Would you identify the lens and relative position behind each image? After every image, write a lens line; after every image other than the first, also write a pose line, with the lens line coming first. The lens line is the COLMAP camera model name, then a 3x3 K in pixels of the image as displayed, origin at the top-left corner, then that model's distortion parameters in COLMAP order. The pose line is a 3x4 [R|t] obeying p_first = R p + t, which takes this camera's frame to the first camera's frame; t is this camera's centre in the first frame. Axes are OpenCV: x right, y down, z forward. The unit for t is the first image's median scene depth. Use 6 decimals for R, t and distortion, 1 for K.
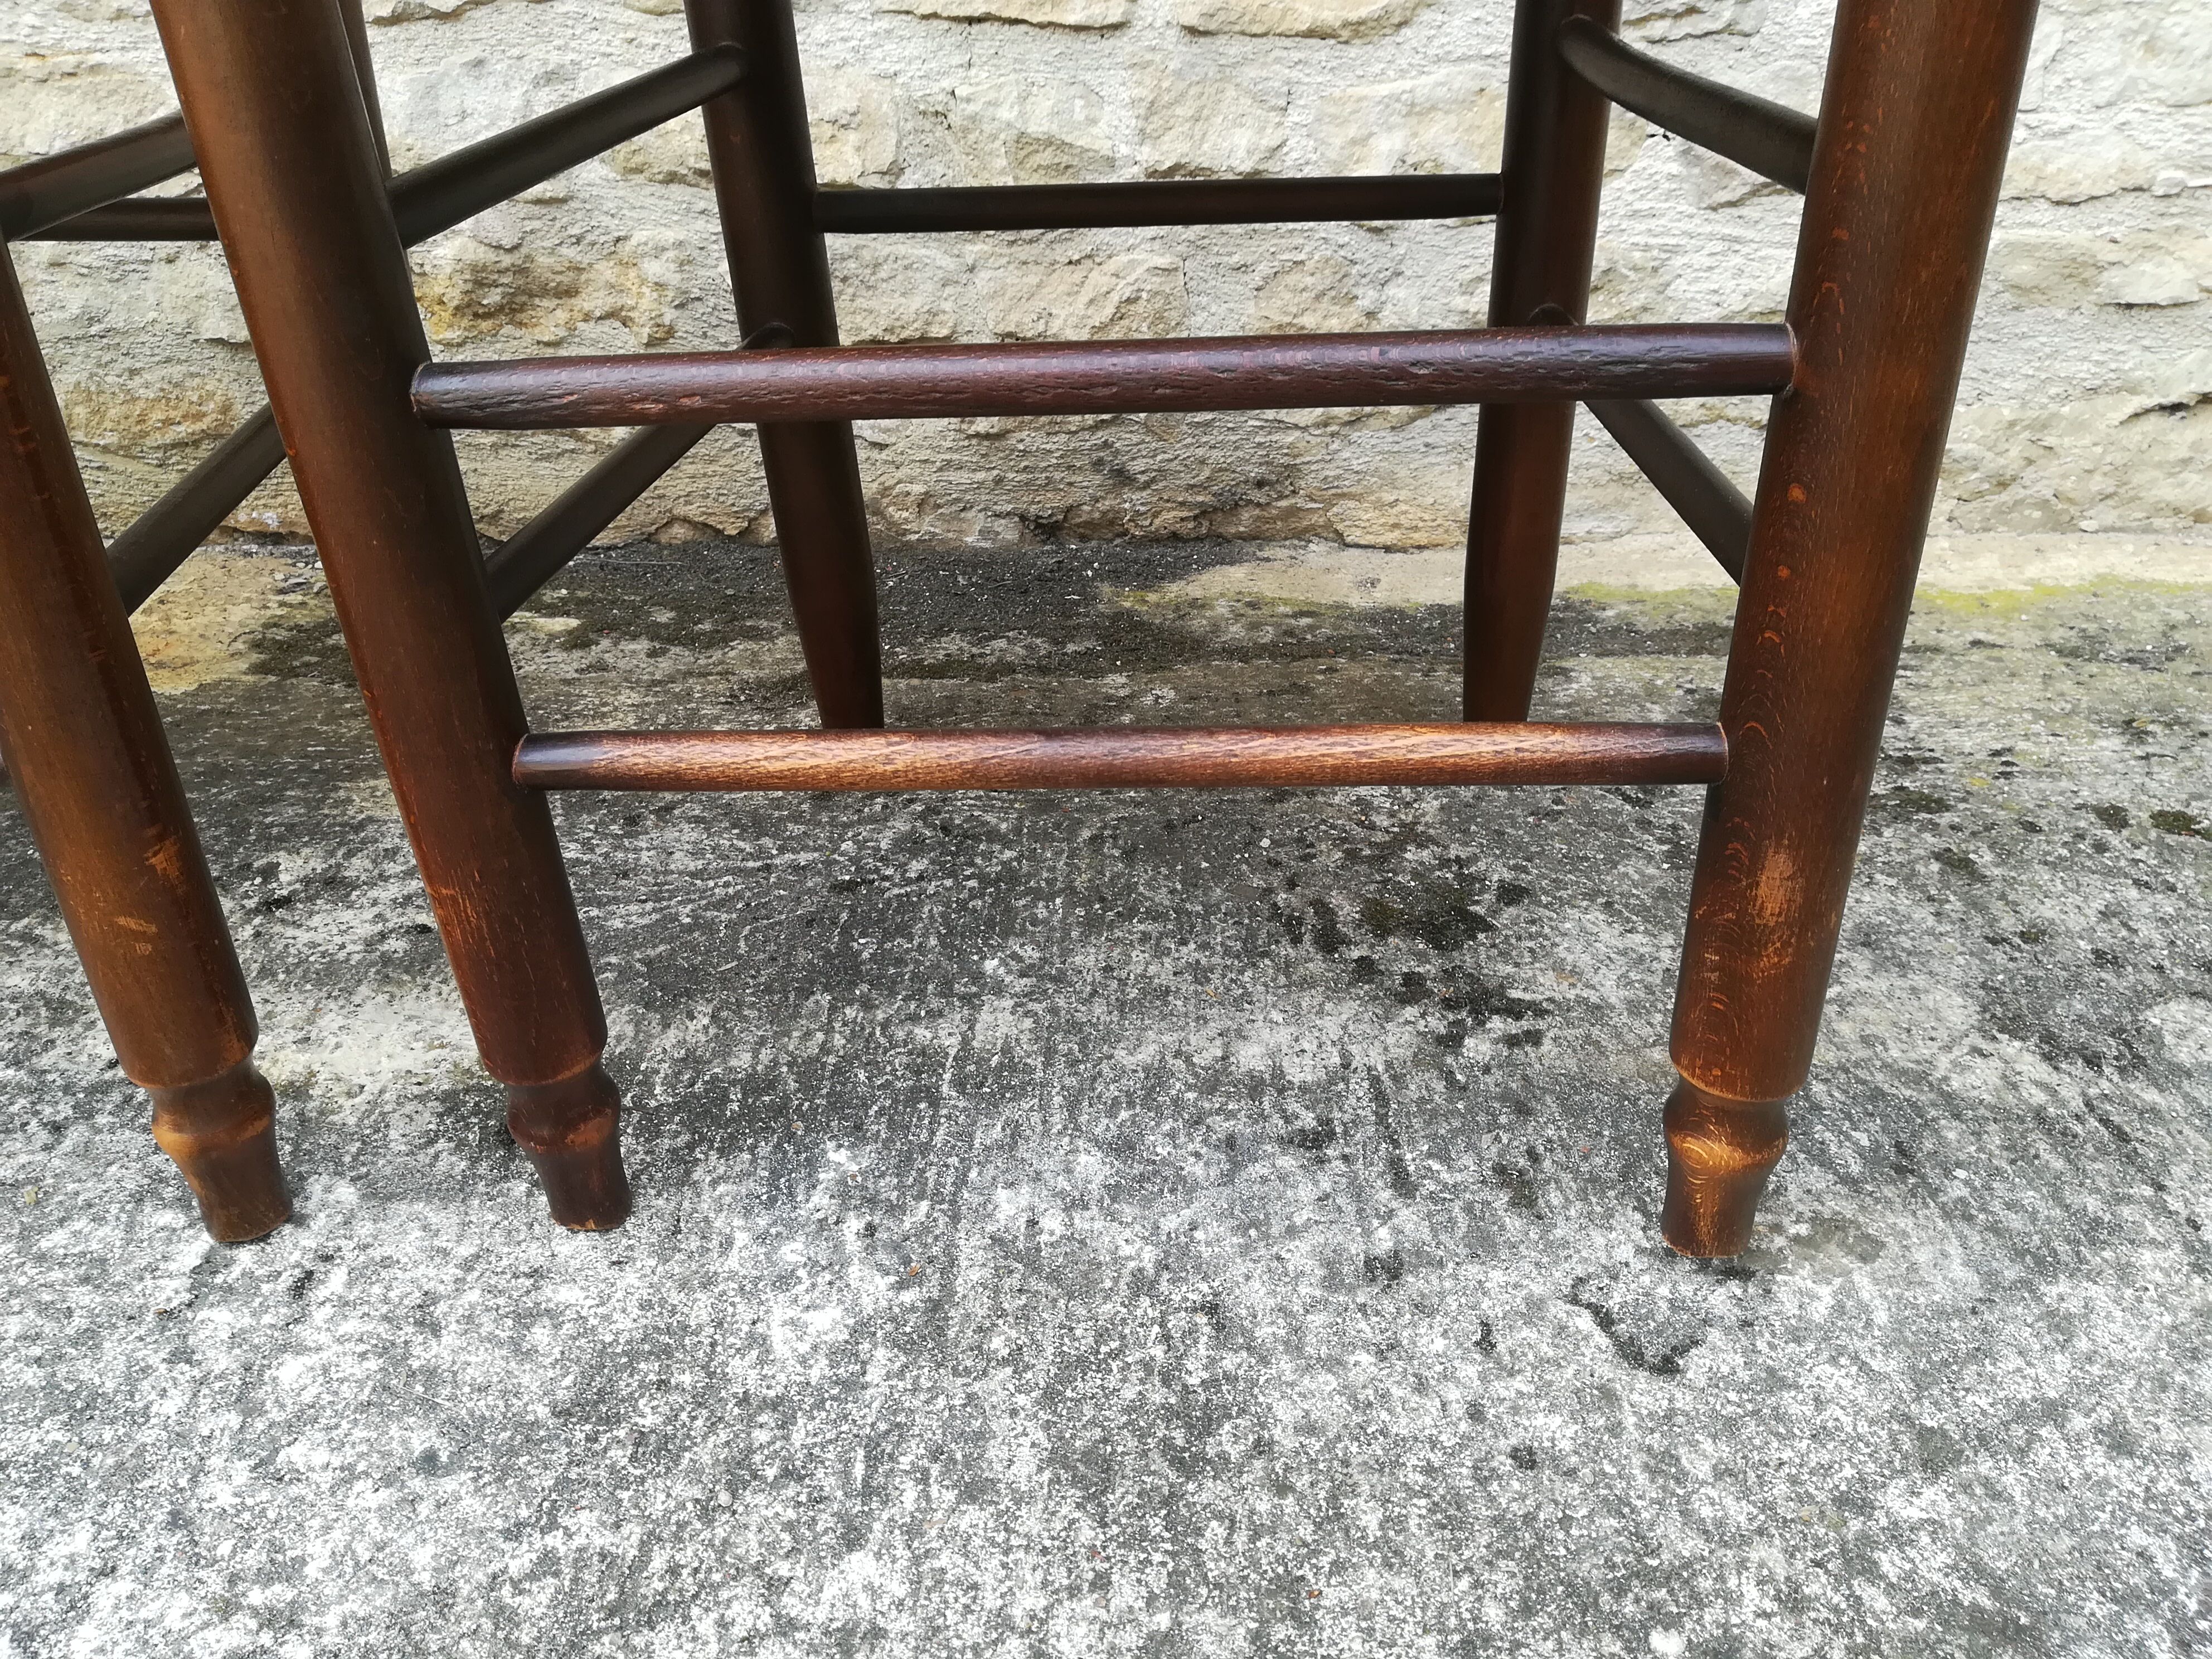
lens RADIAL K [[1721.3, 0, 1109.5], [0, 1721.3, 847.0], [0, 0, 1]] dist [0.056371, -0.077954]
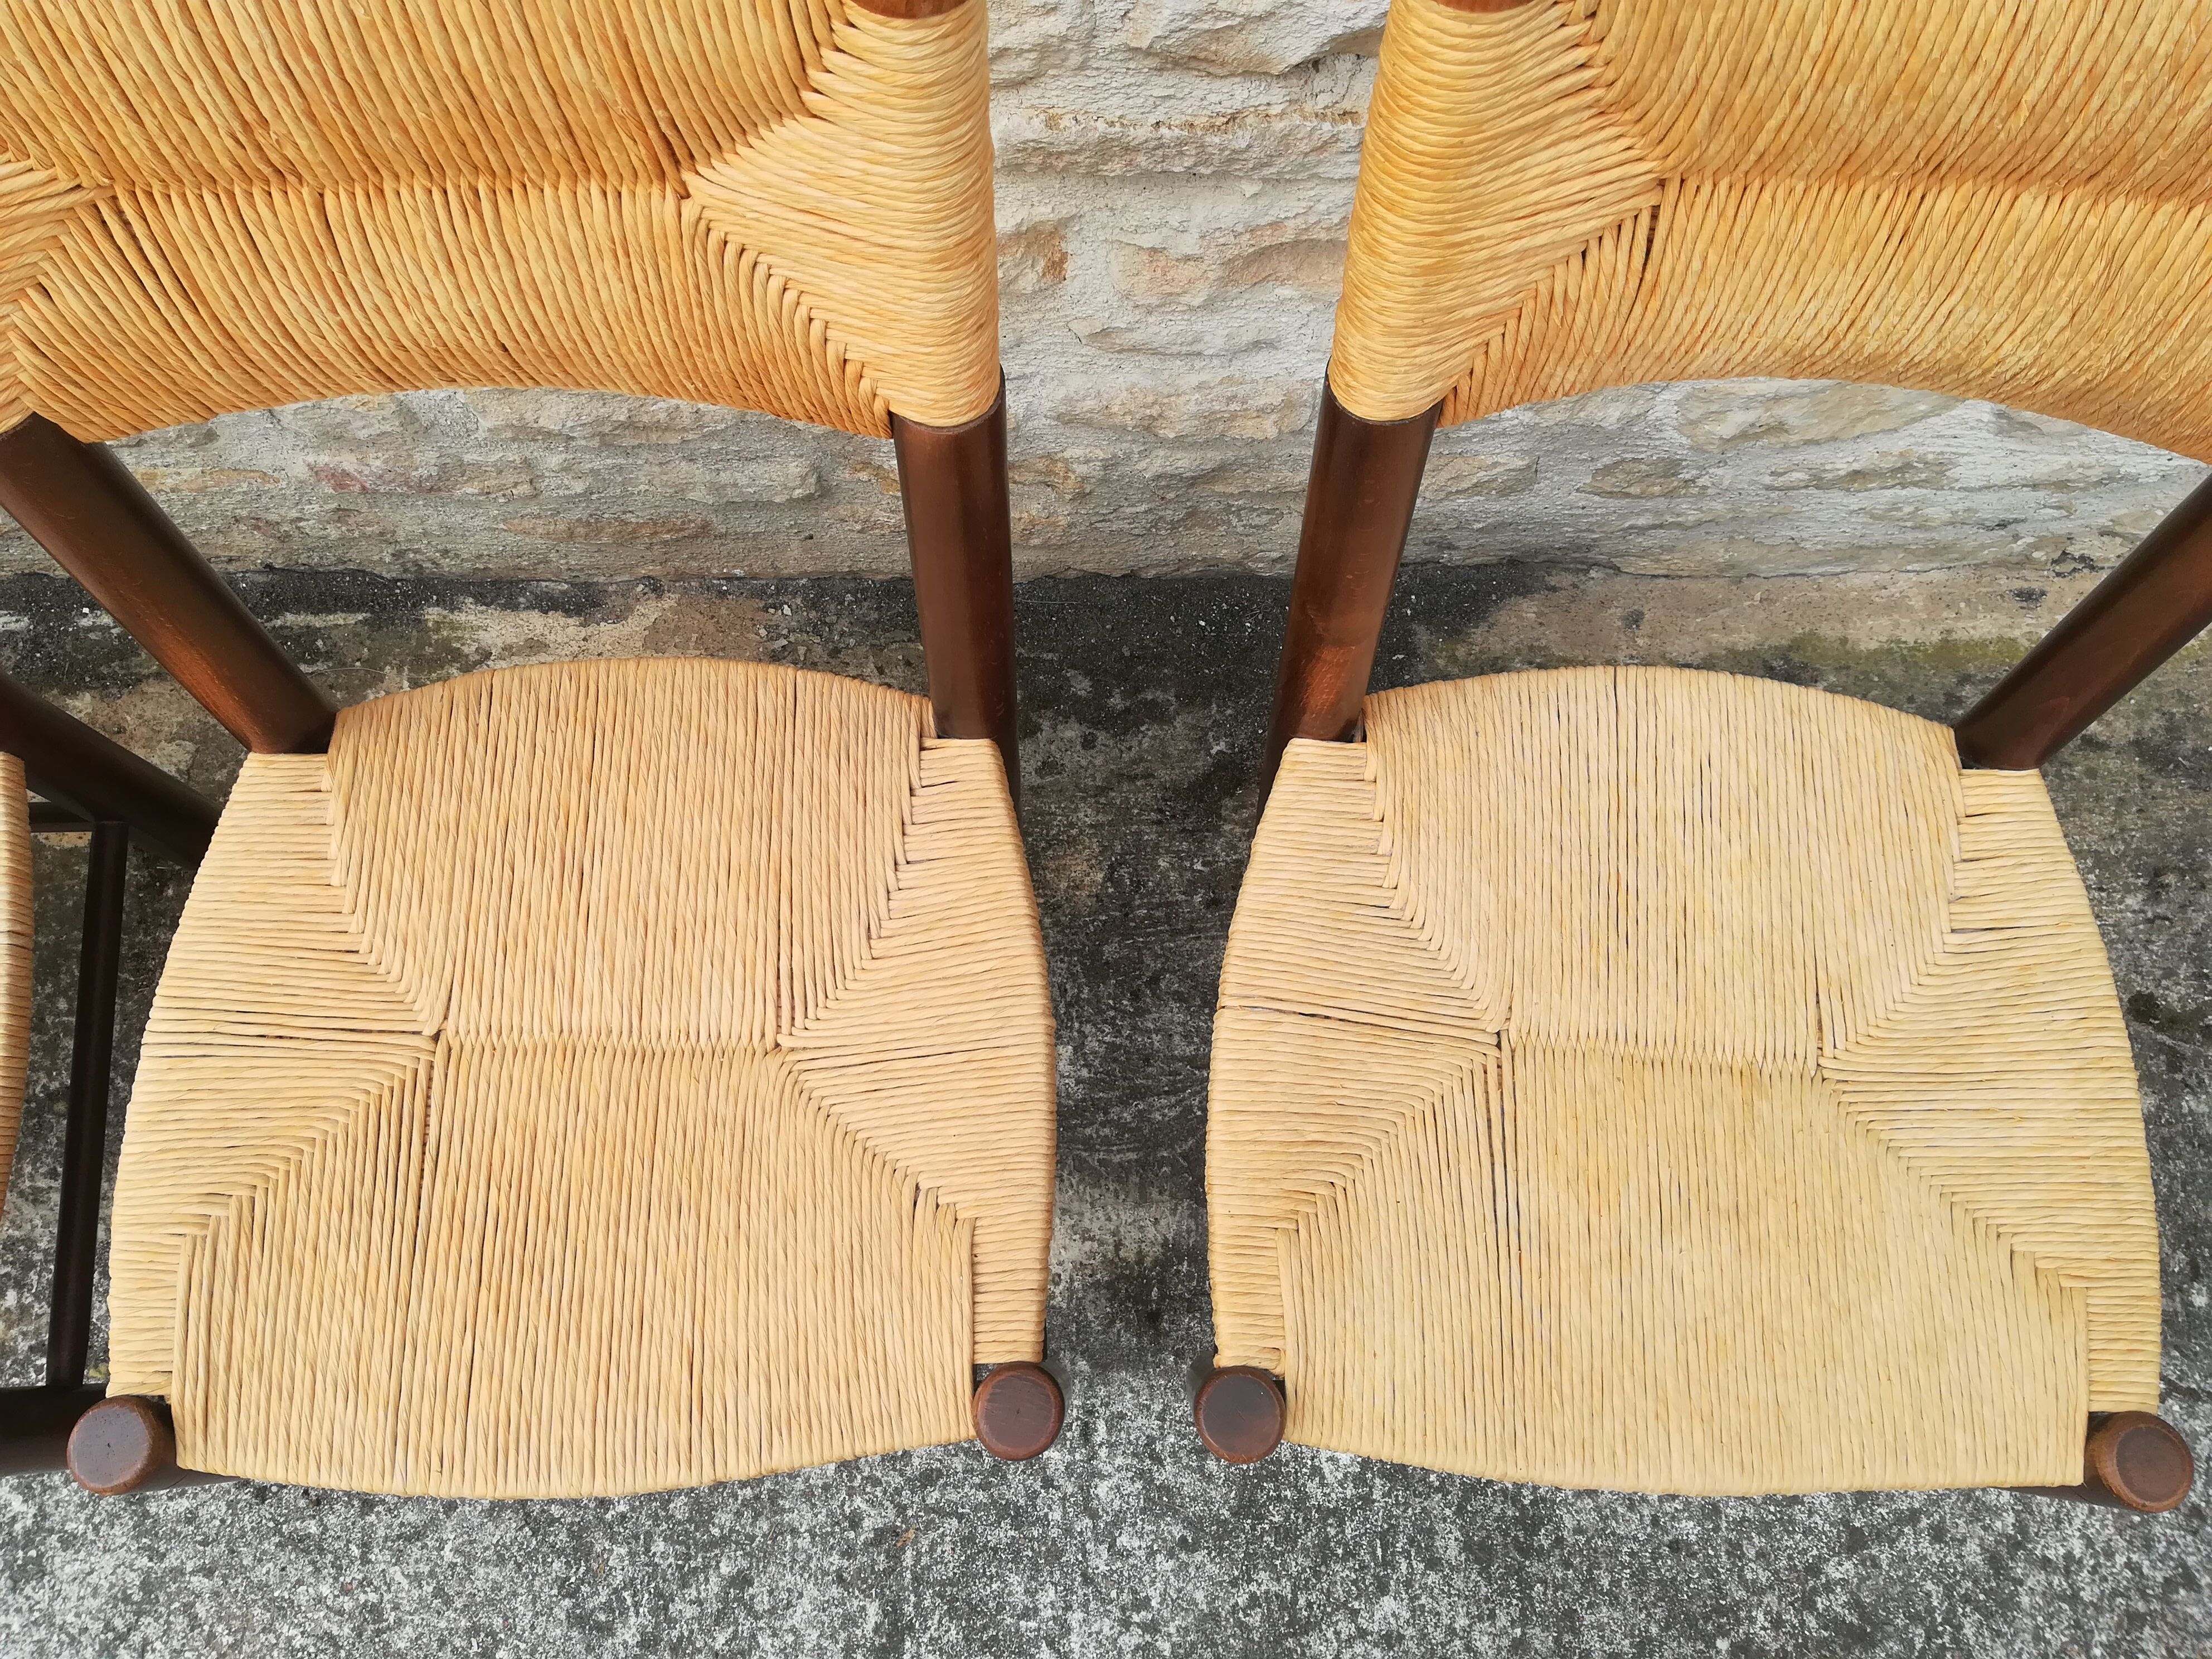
lens RADIAL K [[1721.3, 0, 1114.3], [0, 1721.3, 841.6], [0, 0, 1]] dist [0.056371, -0.077954]
pose [[0.999722, -0.006712, 0.022625, -0.483564], [-0.010254, 0.739943, 0.672591, -1.664807], [-0.021255, -0.672636, 0.739668, -0.036540]]
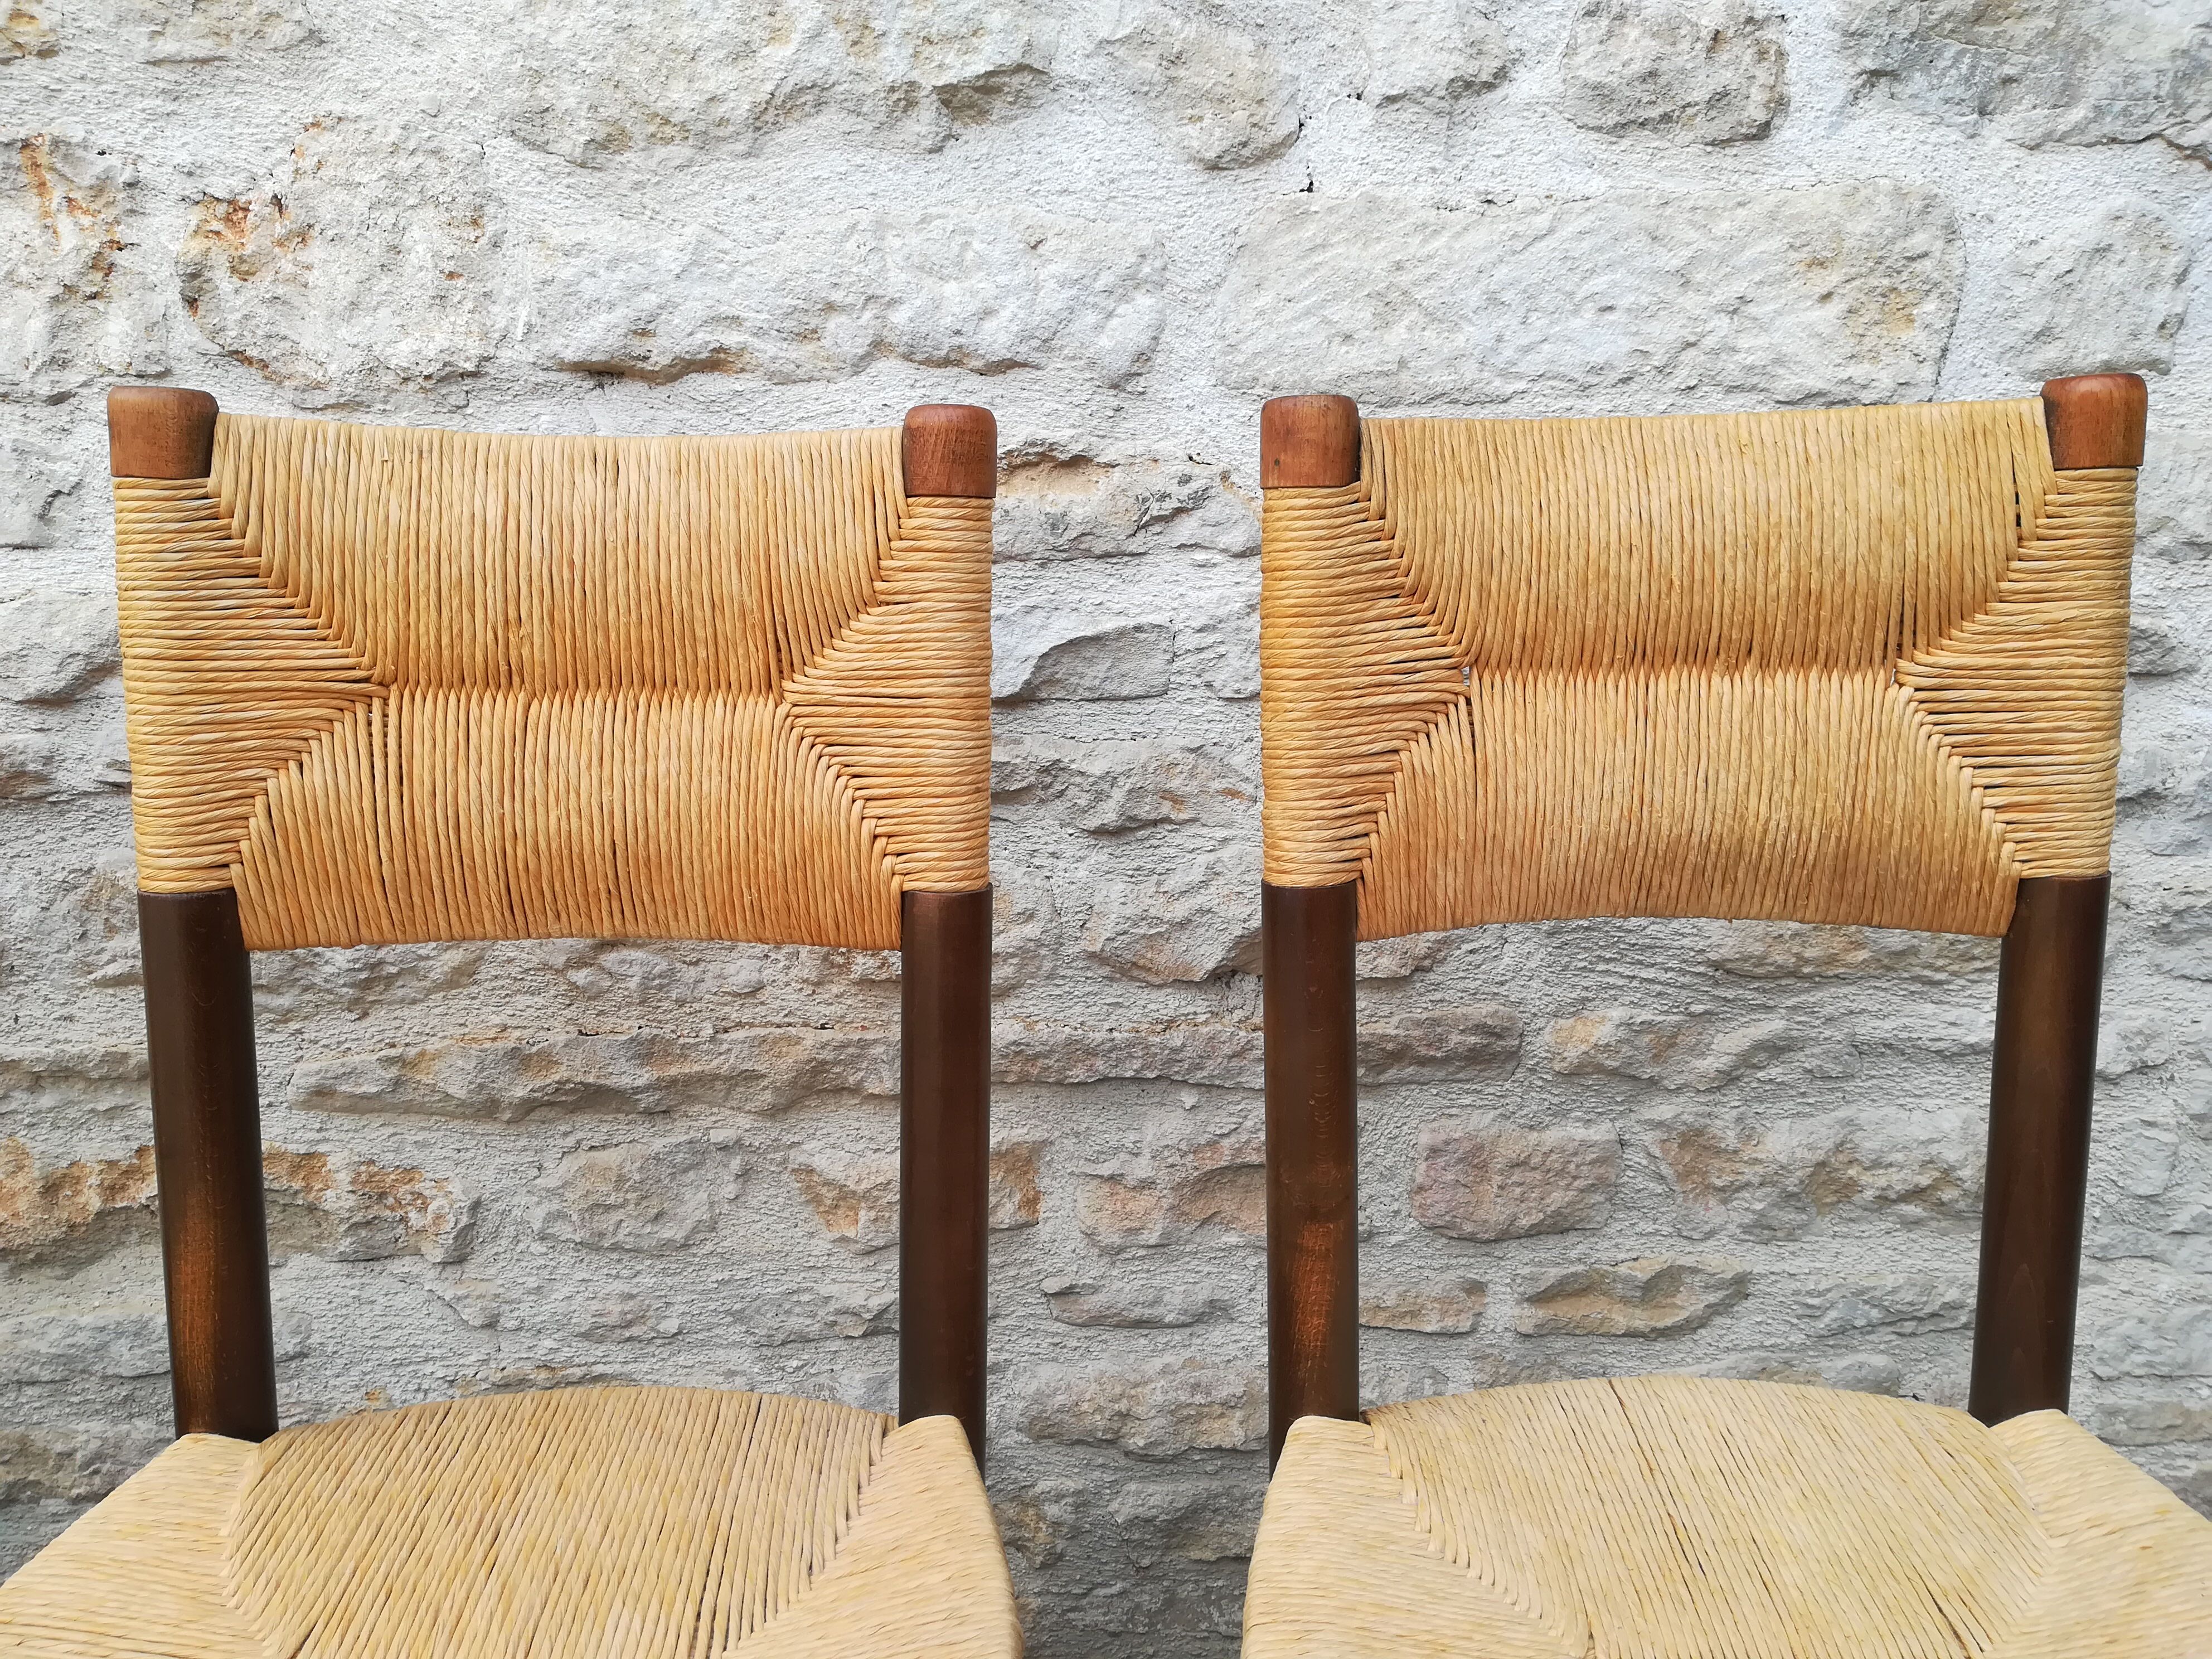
lens RADIAL K [[1721.3, 0, 1112.6], [0, 1721.3, 835.2], [0, 0, 1]] dist [0.056371, -0.077954]
pose [[0.999093, -0.003791, 0.042423, -0.486373], [0.015805, 0.957911, -0.286630, -0.777493], [-0.039551, 0.287040, 0.957102, -0.400466]]
